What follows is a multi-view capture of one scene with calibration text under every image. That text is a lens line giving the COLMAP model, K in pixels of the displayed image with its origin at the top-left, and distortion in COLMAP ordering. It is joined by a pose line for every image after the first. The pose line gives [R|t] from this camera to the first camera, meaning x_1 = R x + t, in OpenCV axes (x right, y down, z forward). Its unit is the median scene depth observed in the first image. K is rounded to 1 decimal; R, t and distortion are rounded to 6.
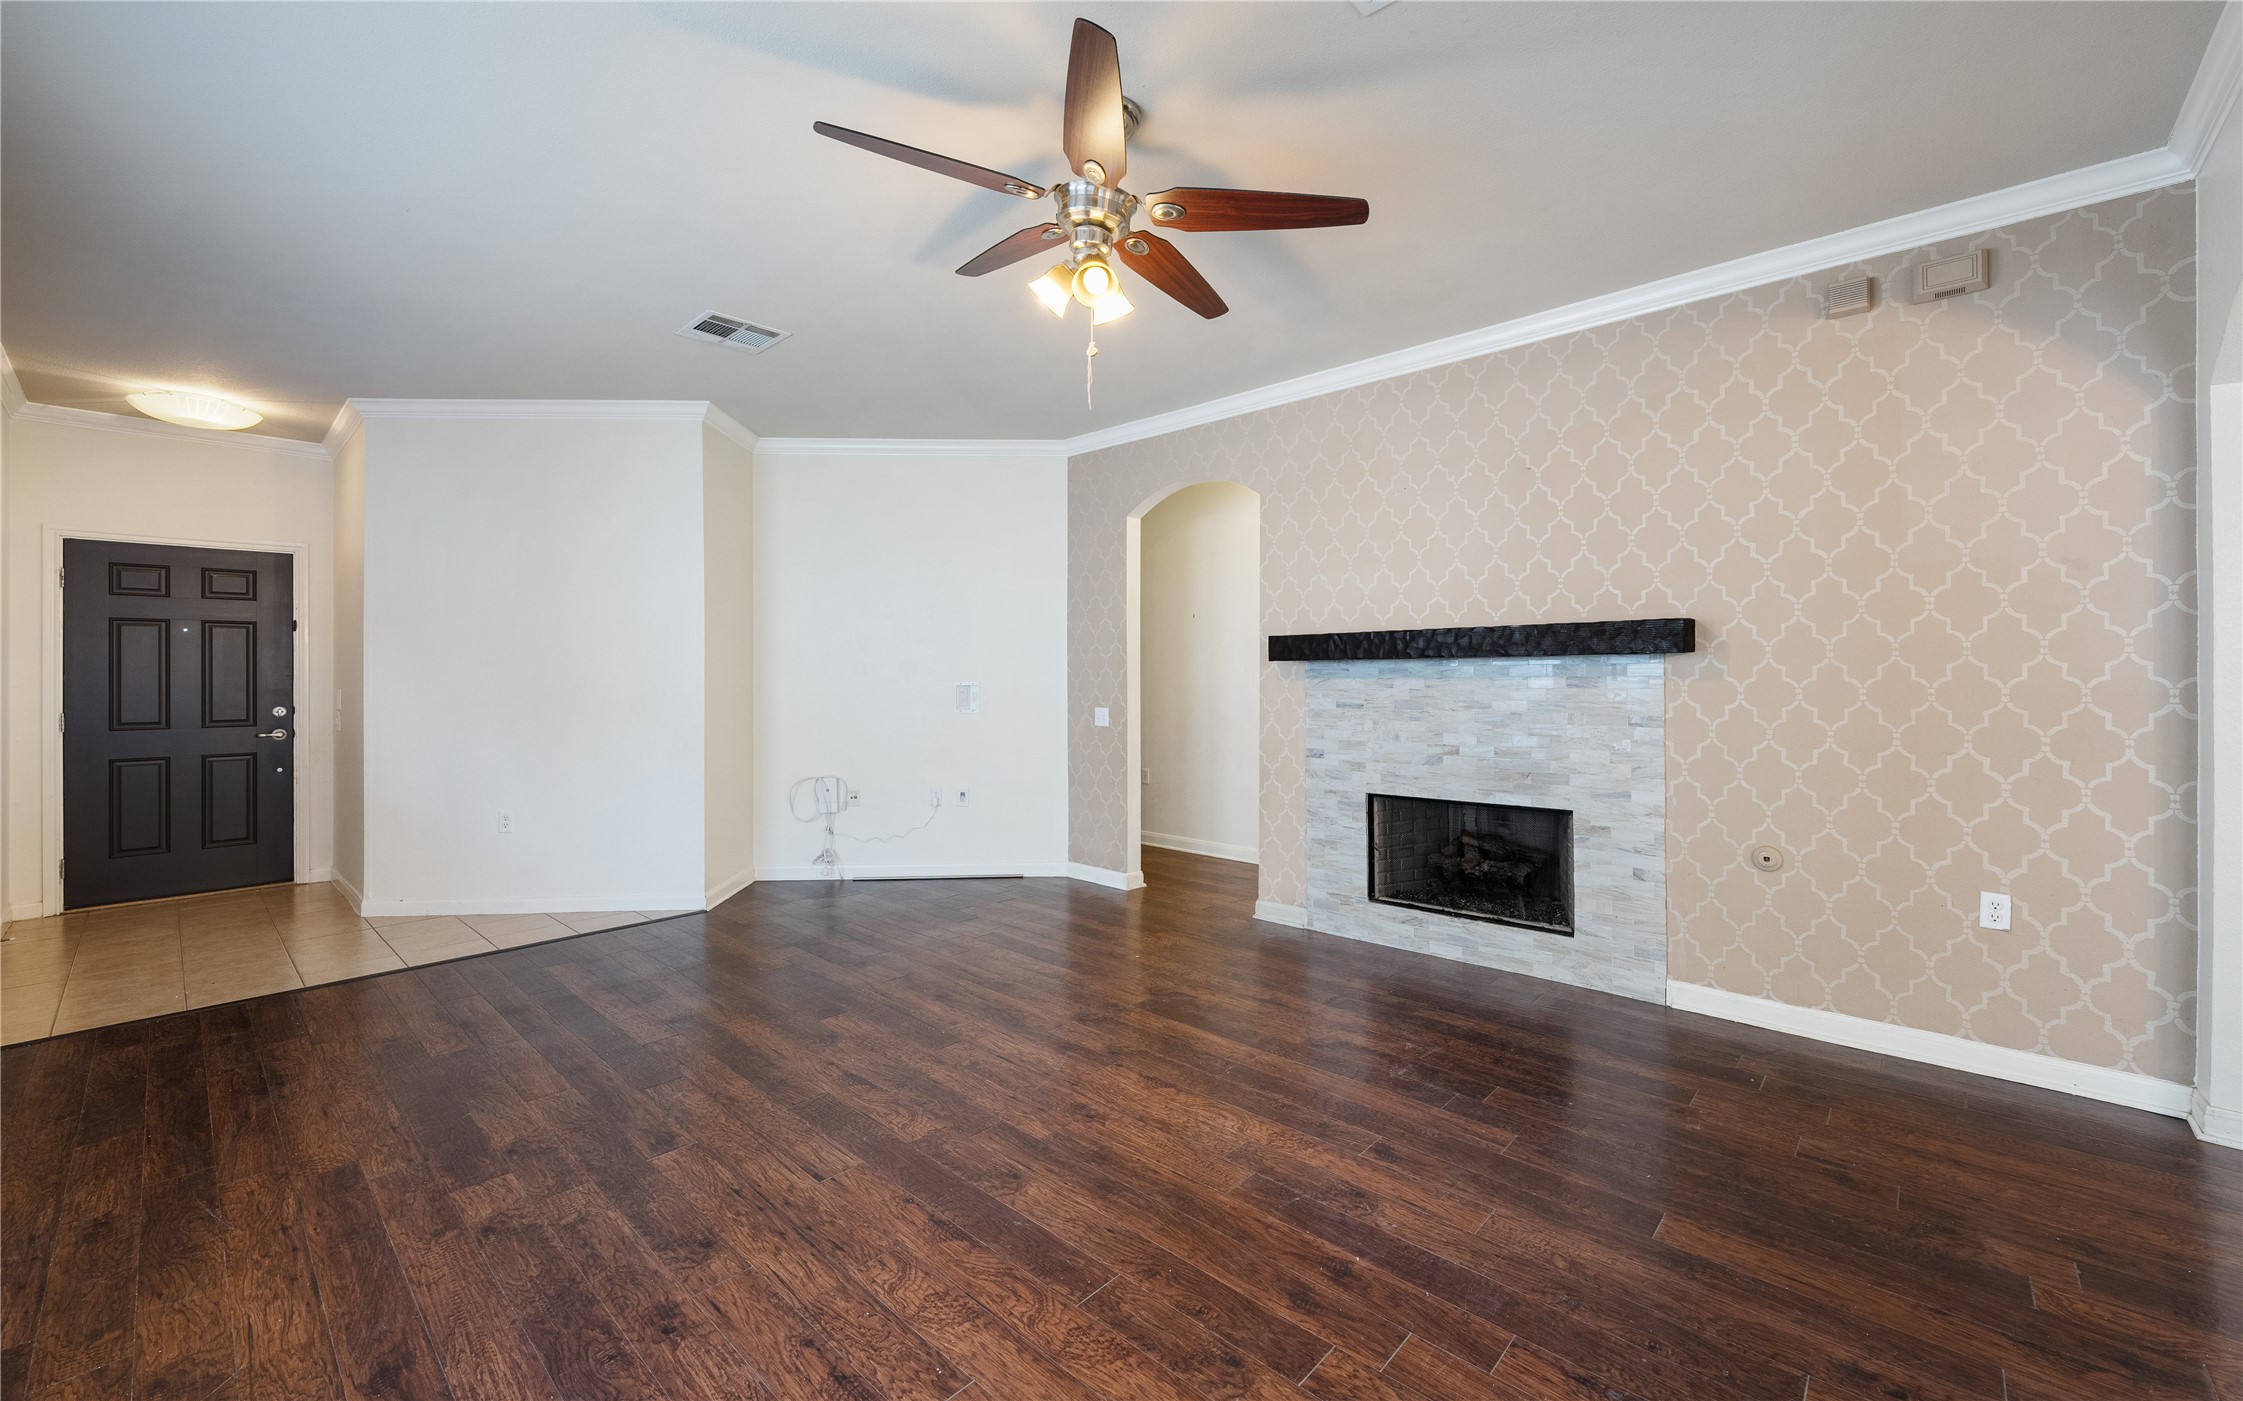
lens RADIAL K [[892.9, 0, 1118.8], [0, 892.9, 672.5], [0, 0, 1]] dist [-0.001787, 0.000019]
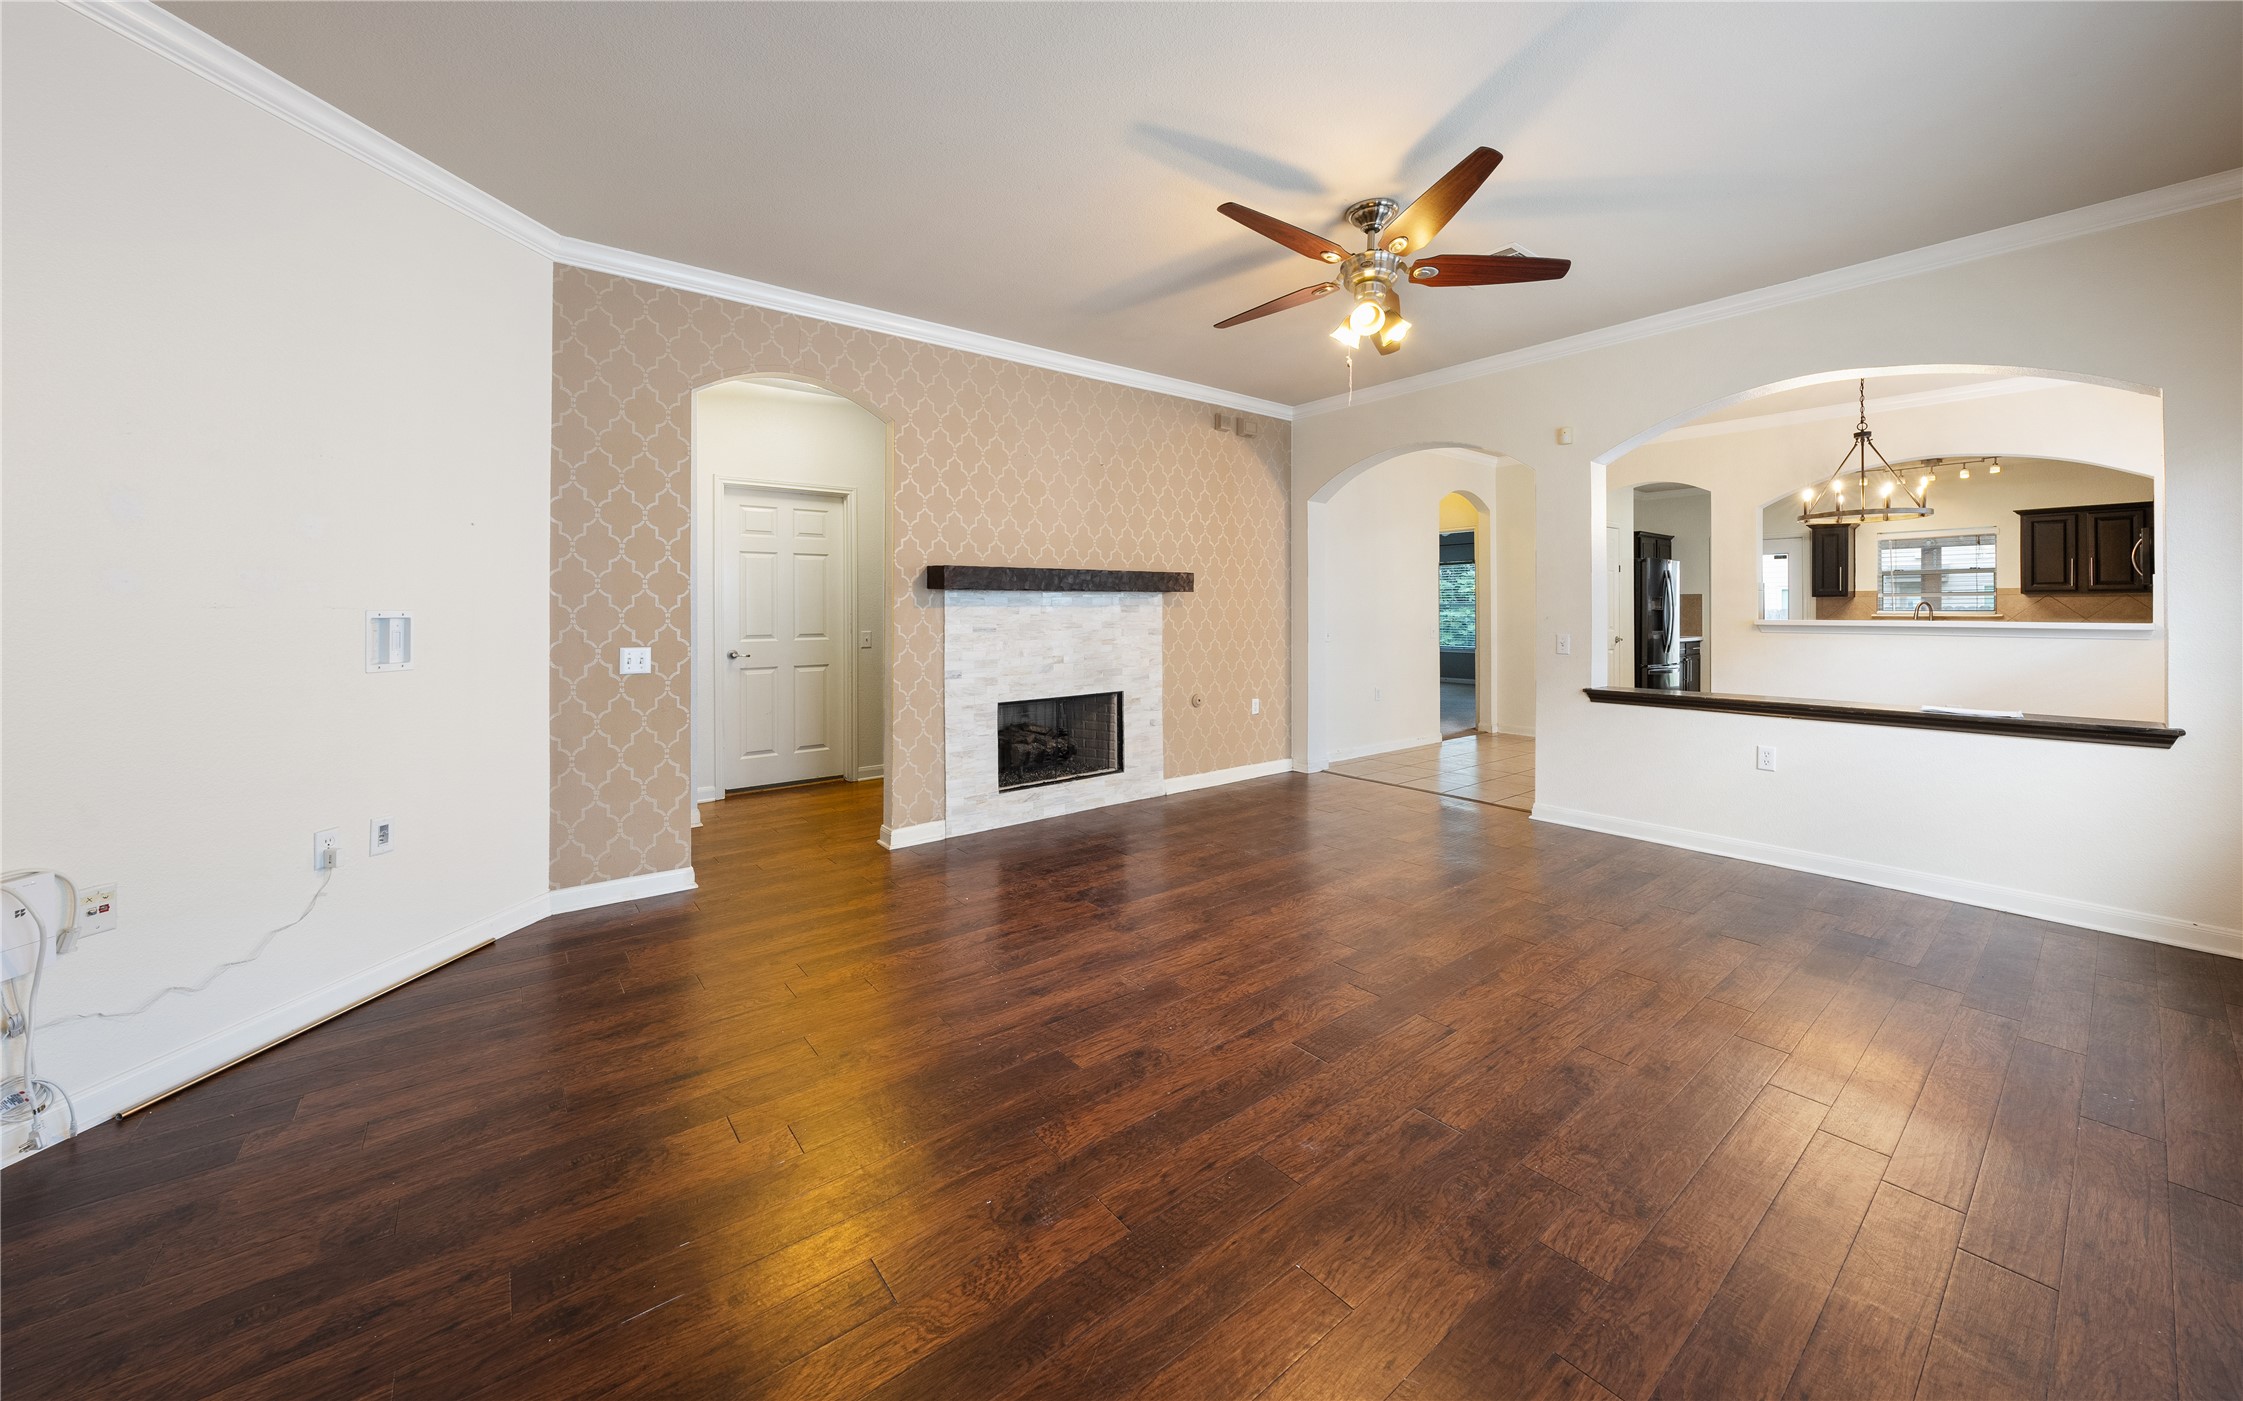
lens RADIAL K [[813.5, 0, 1126.2], [0, 813.5, 613.8], [0, 0, 1]] dist [-0.001242, -0.000278]
pose [[0.143413, -0.003239, 0.989658, -0.894509], [-0.002803, 0.999989, 0.003679, 0.014199], [-0.989659, -0.003302, 0.143402, 0.788269]]
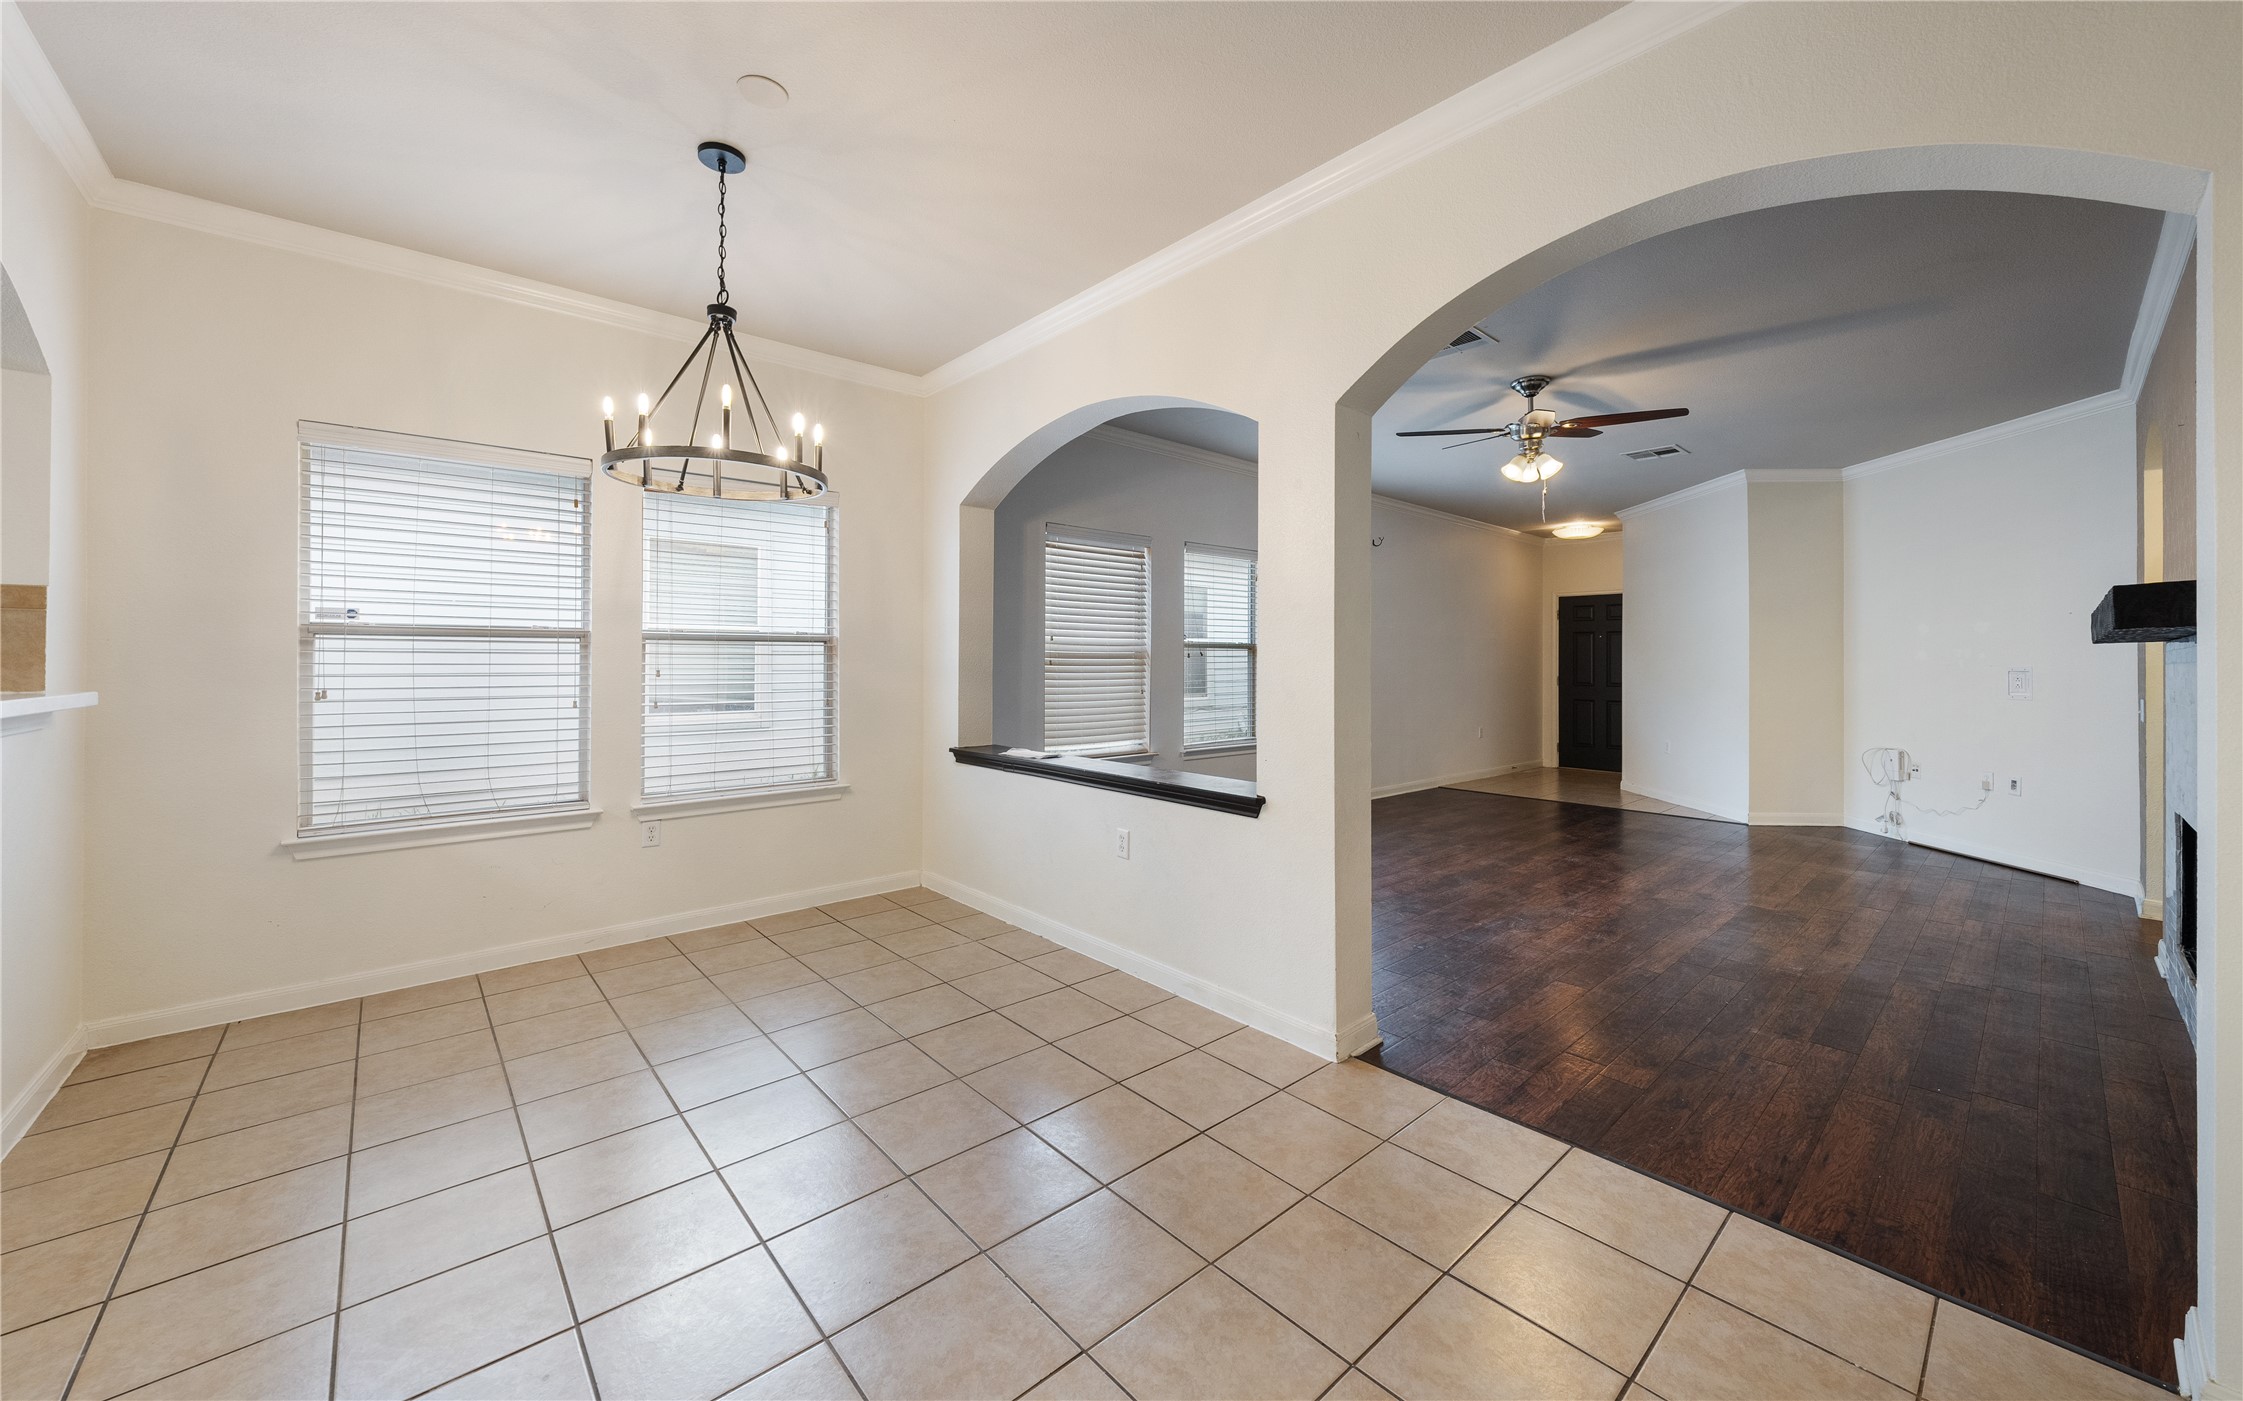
lens RADIAL K [[830.5, 0, 1119.4], [0, 830.5, 655.0], [0, 0, 1]] dist [0.000145, 0.000008]
pose [[-0.092195, -0.002488, -0.995738, 1.277465], [-0.001593, 0.999996, -0.002351, 0.000577], [0.995740, 0.001369, -0.092198, 0.165936]]
